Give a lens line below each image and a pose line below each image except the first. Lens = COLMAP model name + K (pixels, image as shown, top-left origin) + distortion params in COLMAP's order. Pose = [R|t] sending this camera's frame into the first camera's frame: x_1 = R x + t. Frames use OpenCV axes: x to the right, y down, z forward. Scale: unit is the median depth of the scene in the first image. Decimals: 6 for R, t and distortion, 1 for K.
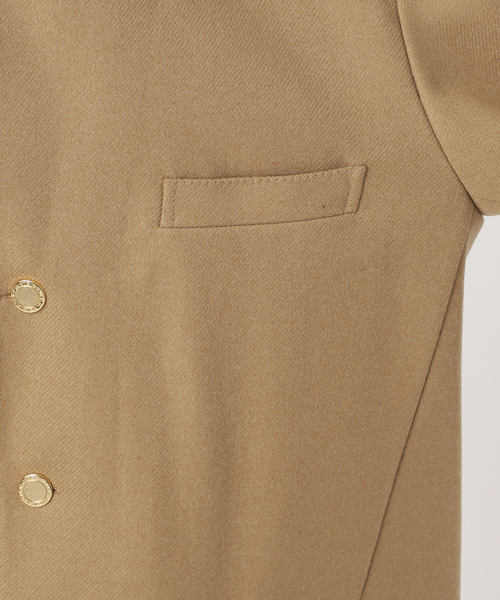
lens RADIAL K [[1861.4, 0, 250.2], [0, 1861.4, 299.9], [0, 0, 1]] dist [-0.036346, 0.000000]
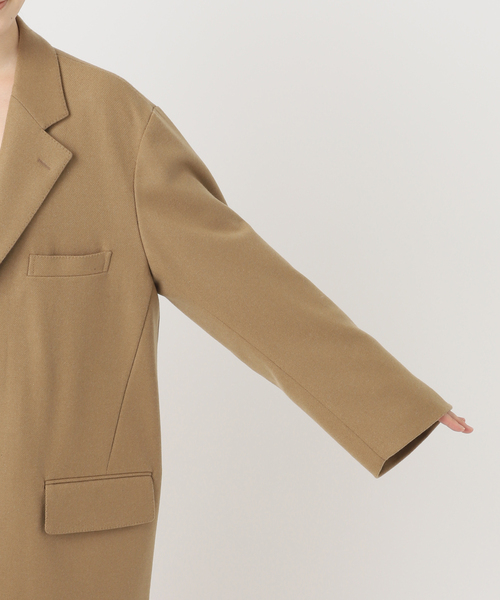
lens RADIAL K [[915.8, 0, 249.8], [0, 915.8, 298.5], [0, 0, 1]] dist [0.240199, 0.000000]
pose [[0.974620, 0.013340, 0.223466, -0.033991], [-0.008661, 0.999723, -0.021904, 0.010340], [-0.223696, 0.019413, 0.974466, -0.157982]]
